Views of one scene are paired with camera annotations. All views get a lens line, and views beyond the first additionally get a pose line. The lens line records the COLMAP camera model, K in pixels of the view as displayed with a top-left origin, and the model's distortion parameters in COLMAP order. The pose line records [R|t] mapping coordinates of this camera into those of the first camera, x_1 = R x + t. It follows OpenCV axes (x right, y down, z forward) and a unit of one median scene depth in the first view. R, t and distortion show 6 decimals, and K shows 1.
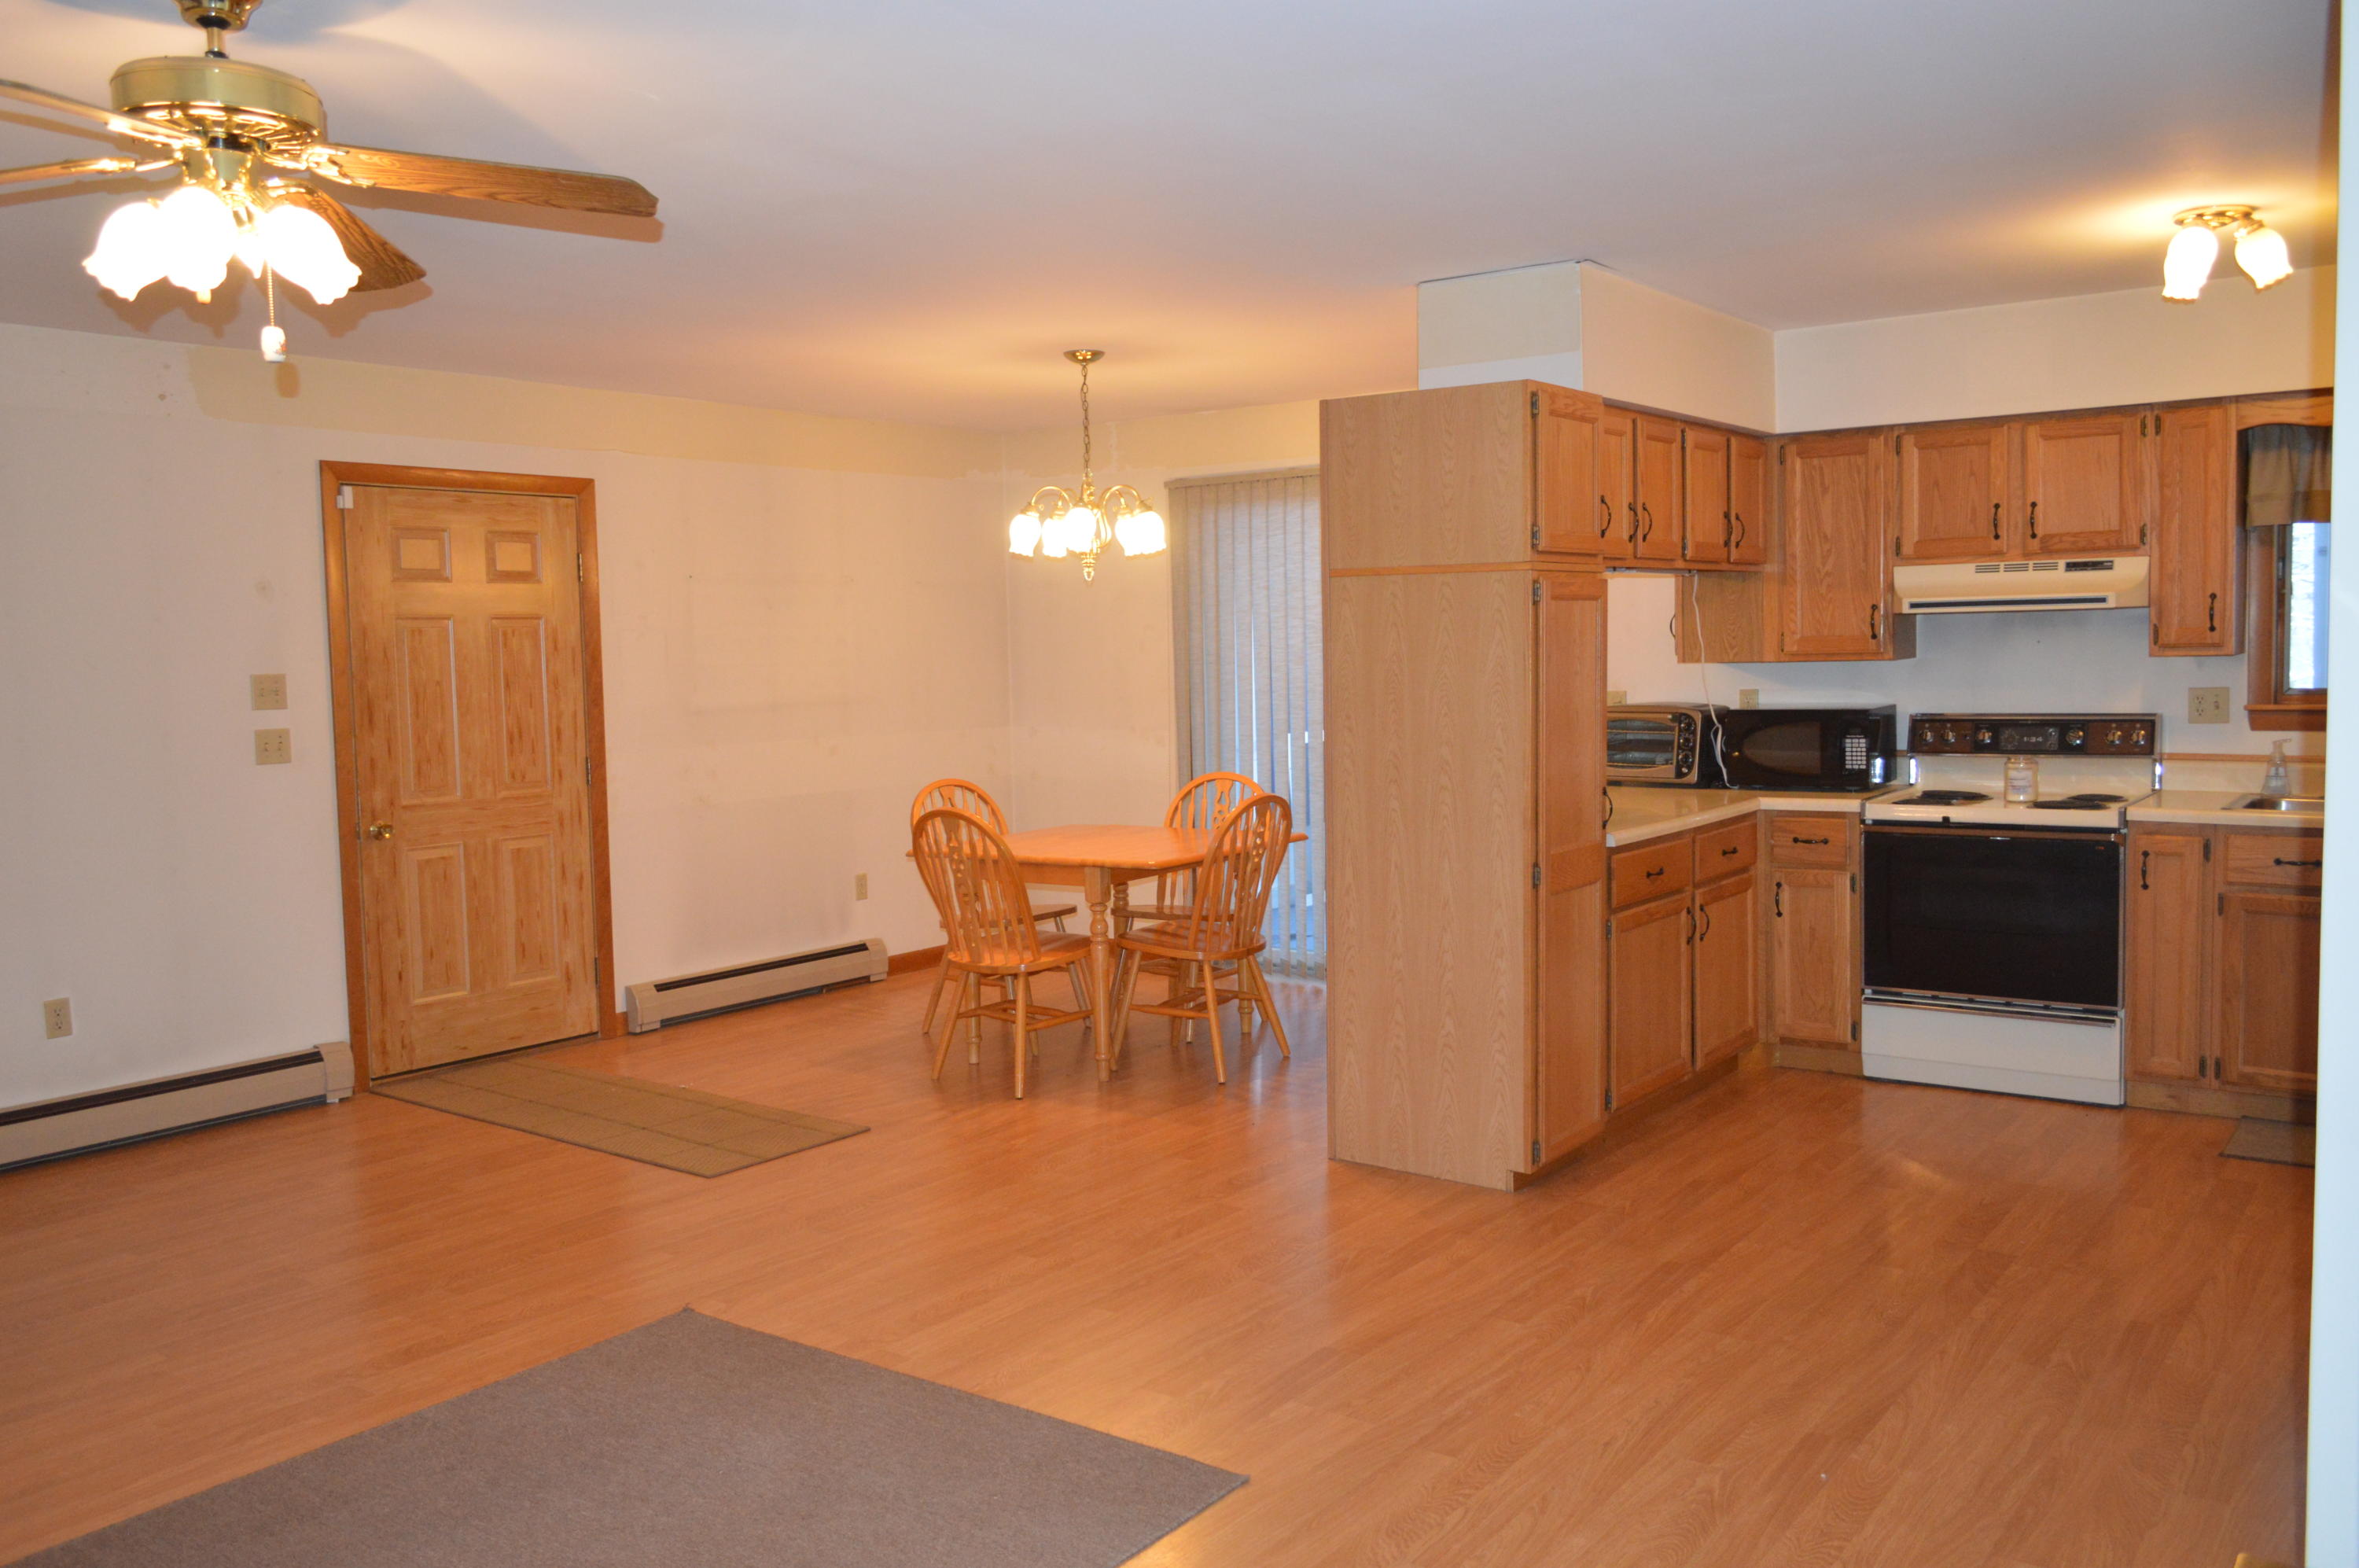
lens RADIAL K [[1860.1, 0, 1180.9], [0, 1860.1, 778.2], [0, 0, 1]] dist [-0.016650, 0.009729]
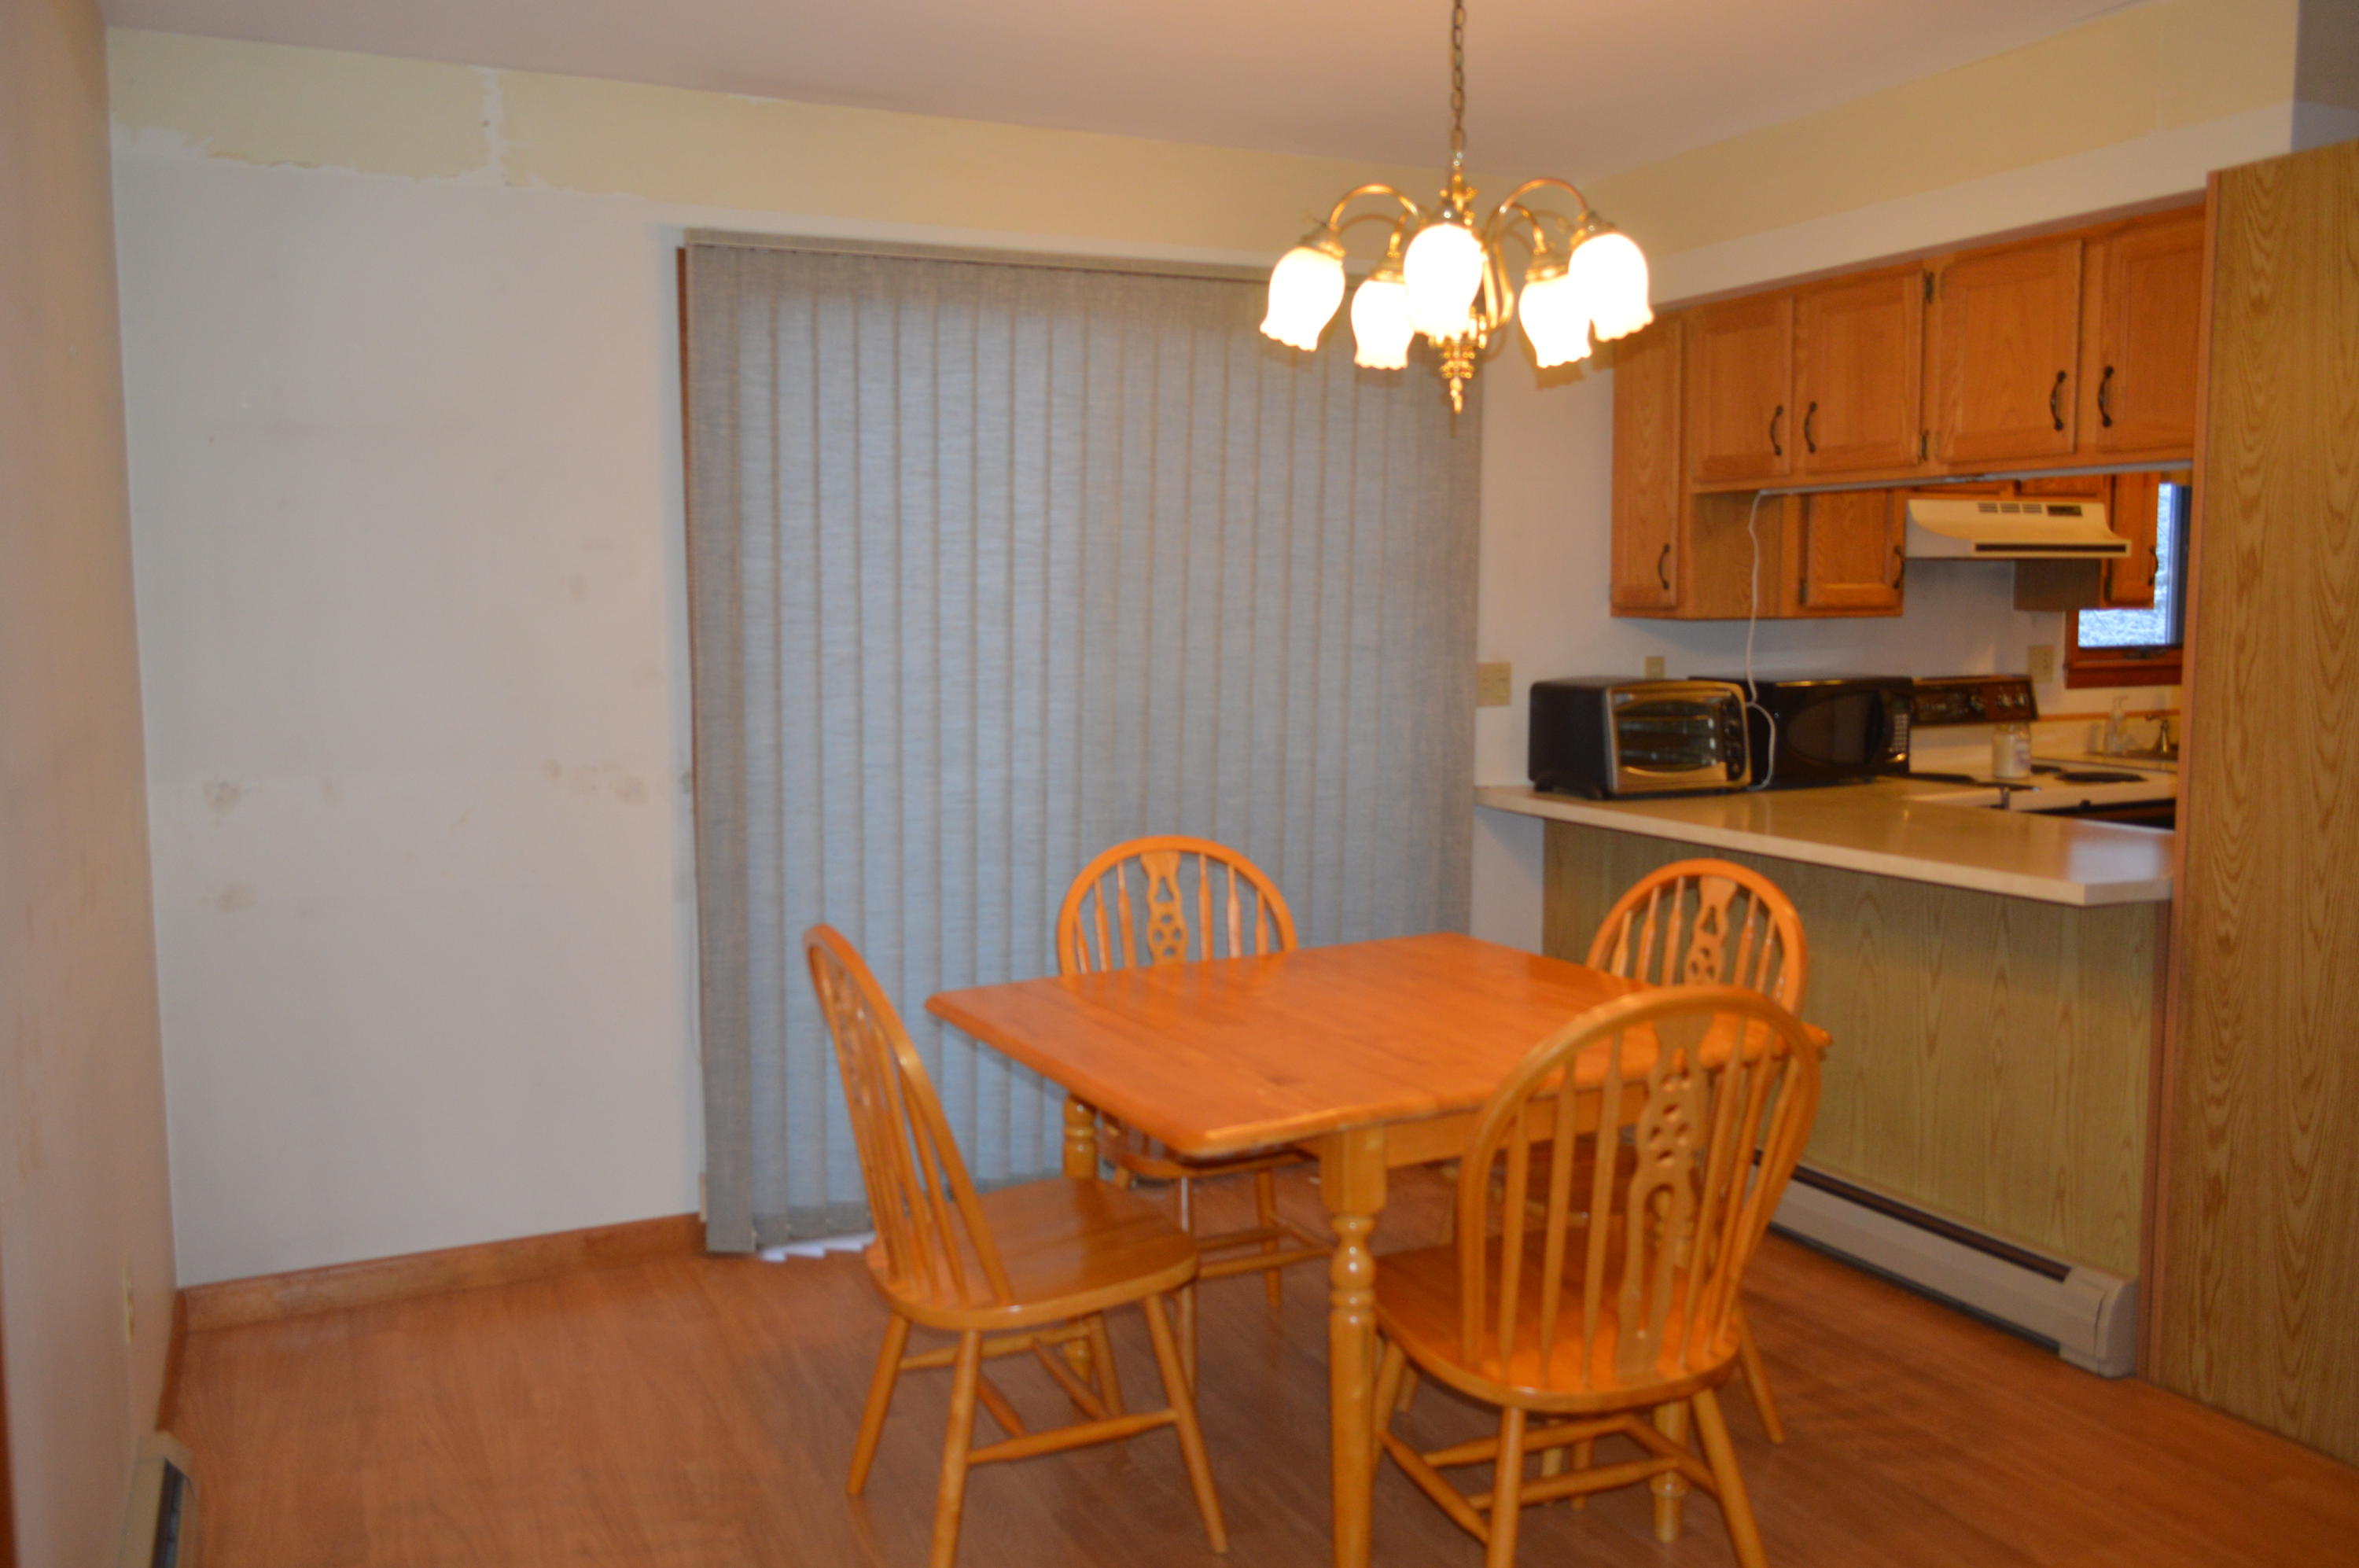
lens RADIAL K [[1860.1, 0, 1186.4], [0, 1860.1, 779.5], [0, 0, 1]] dist [-0.016650, 0.009729]
pose [[0.465001, -0.065688, 0.882870, -0.503333], [0.063707, 0.997141, 0.040636, -0.046956], [-0.883015, 0.037349, 0.467857, 0.938789]]
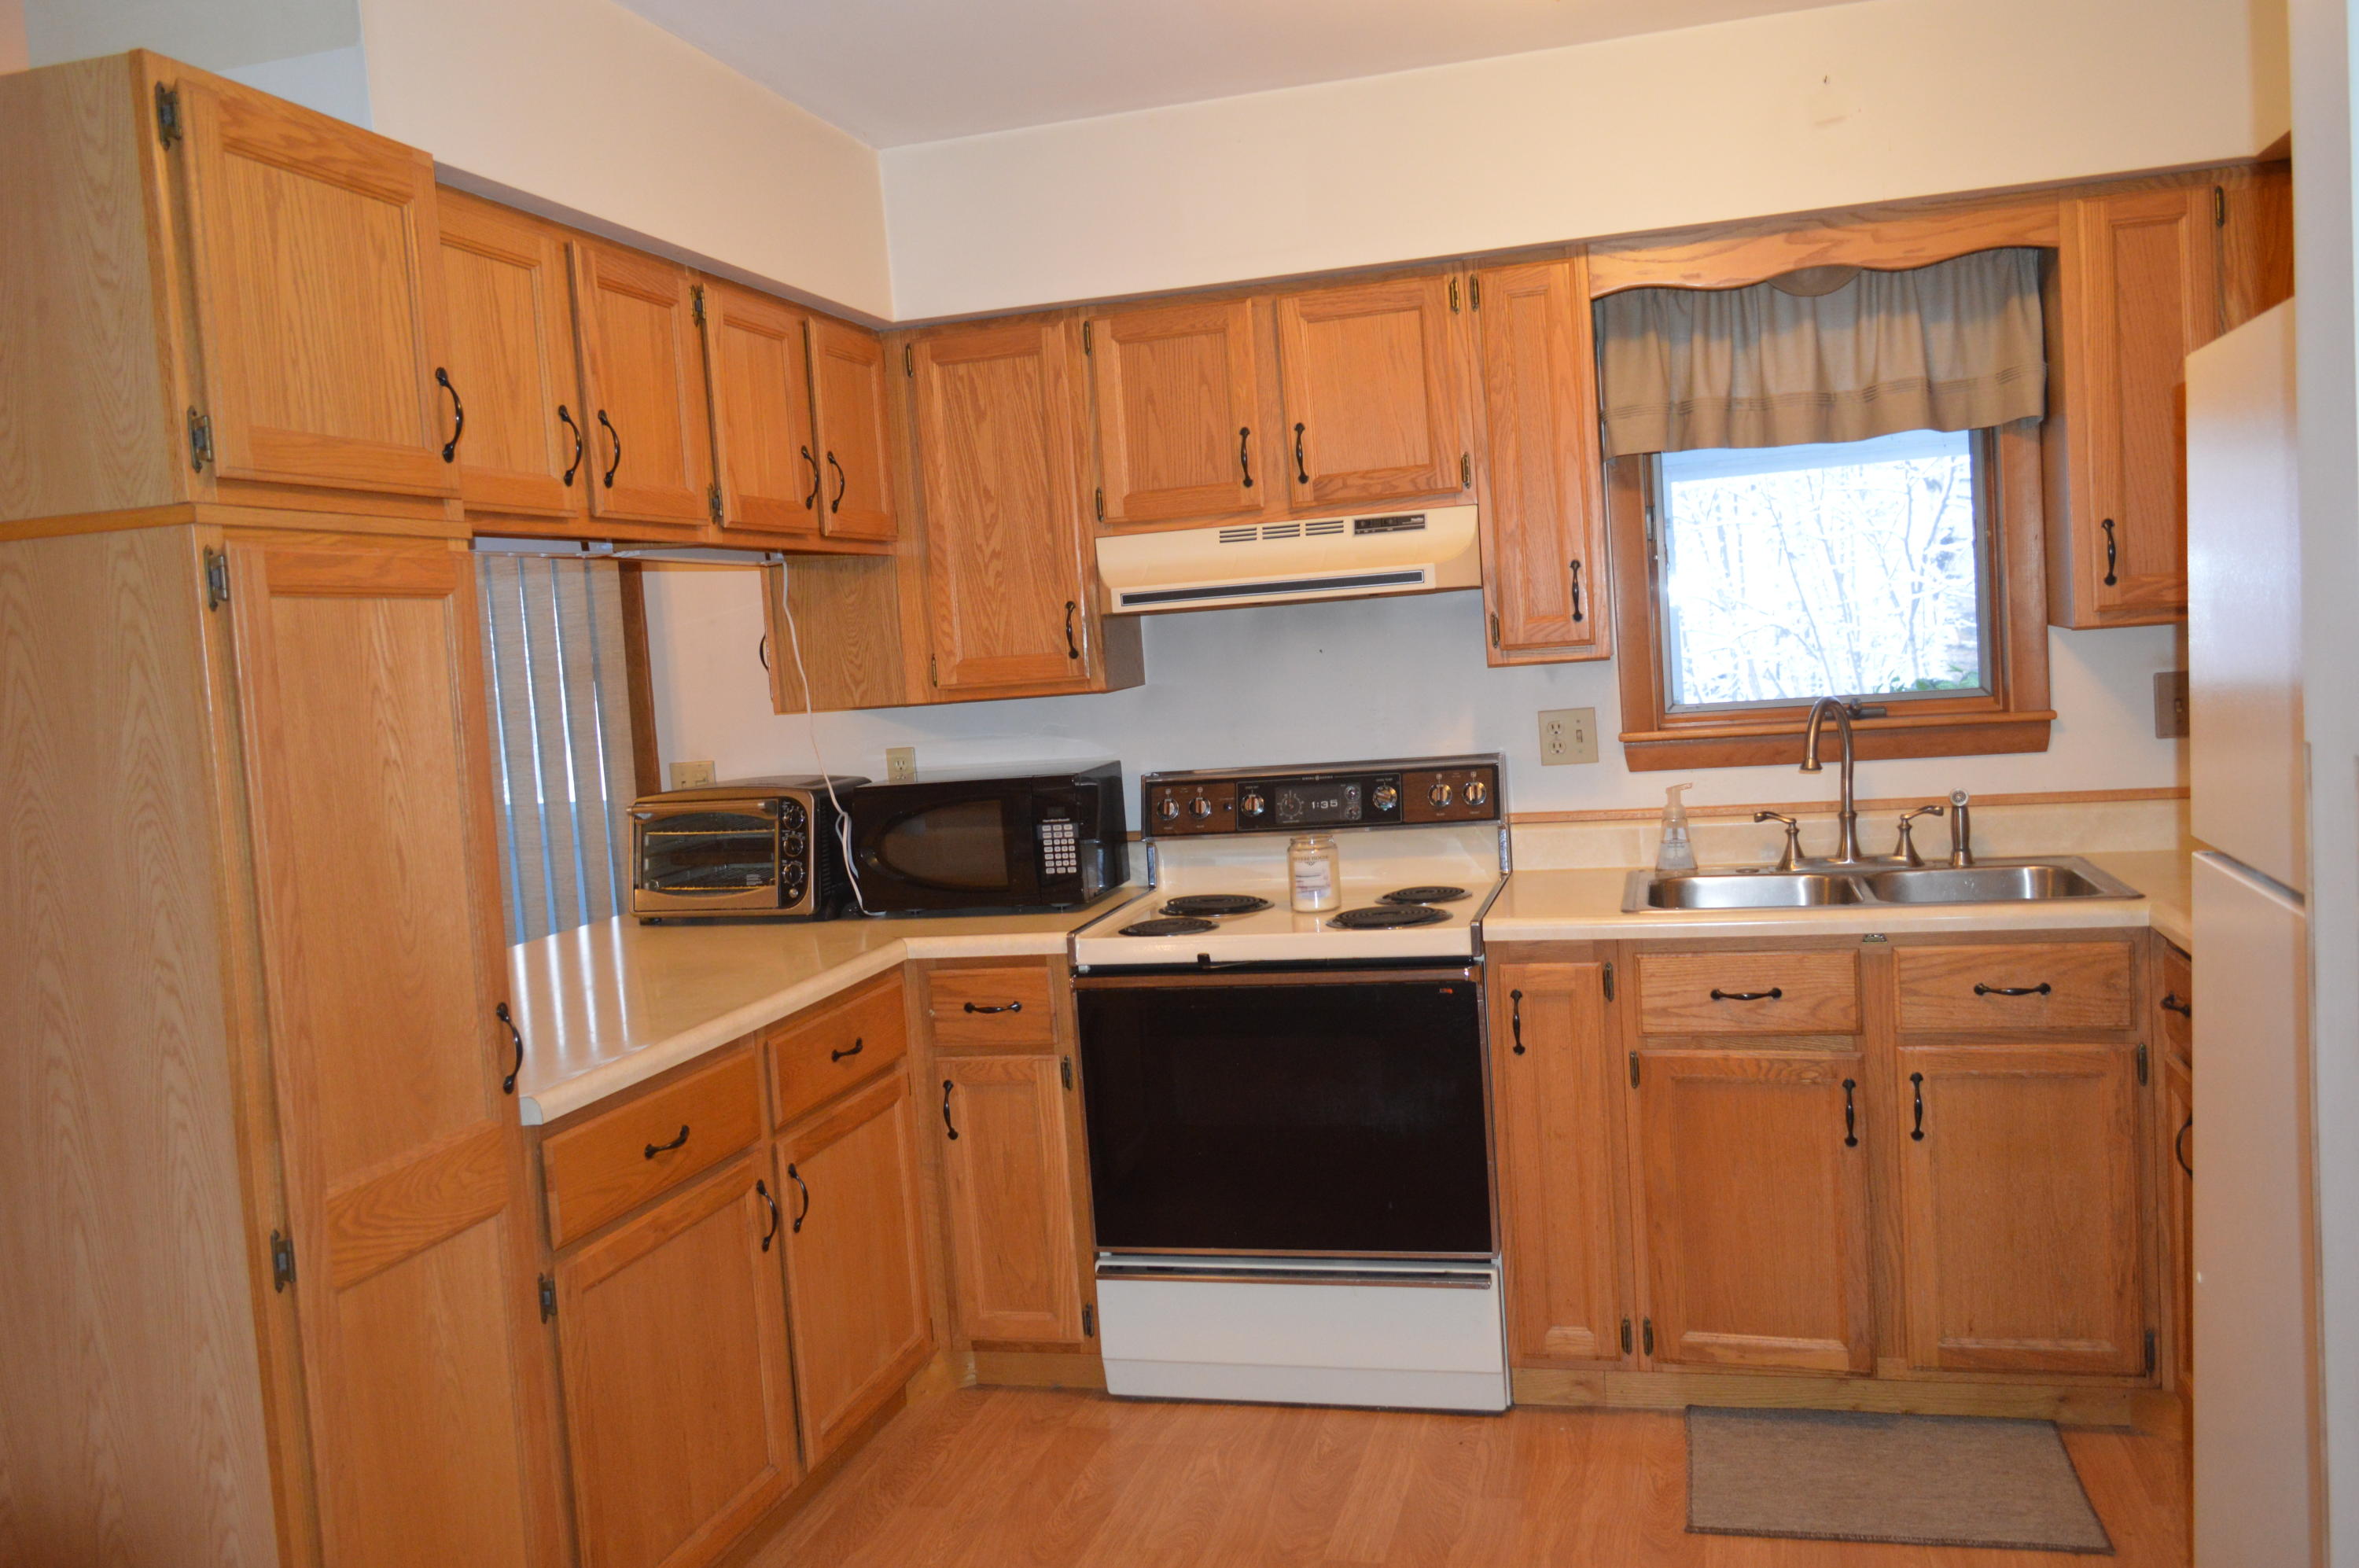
lens RADIAL K [[1860.1, 0, 1187.5], [0, 1860.1, 772.9], [0, 0, 1]] dist [-0.016650, 0.009729]
pose [[0.929363, -0.065823, 0.363251, 0.192555], [0.074256, 0.997196, -0.009284, -0.030495], [-0.361622, 0.035601, 0.931645, 0.439755]]
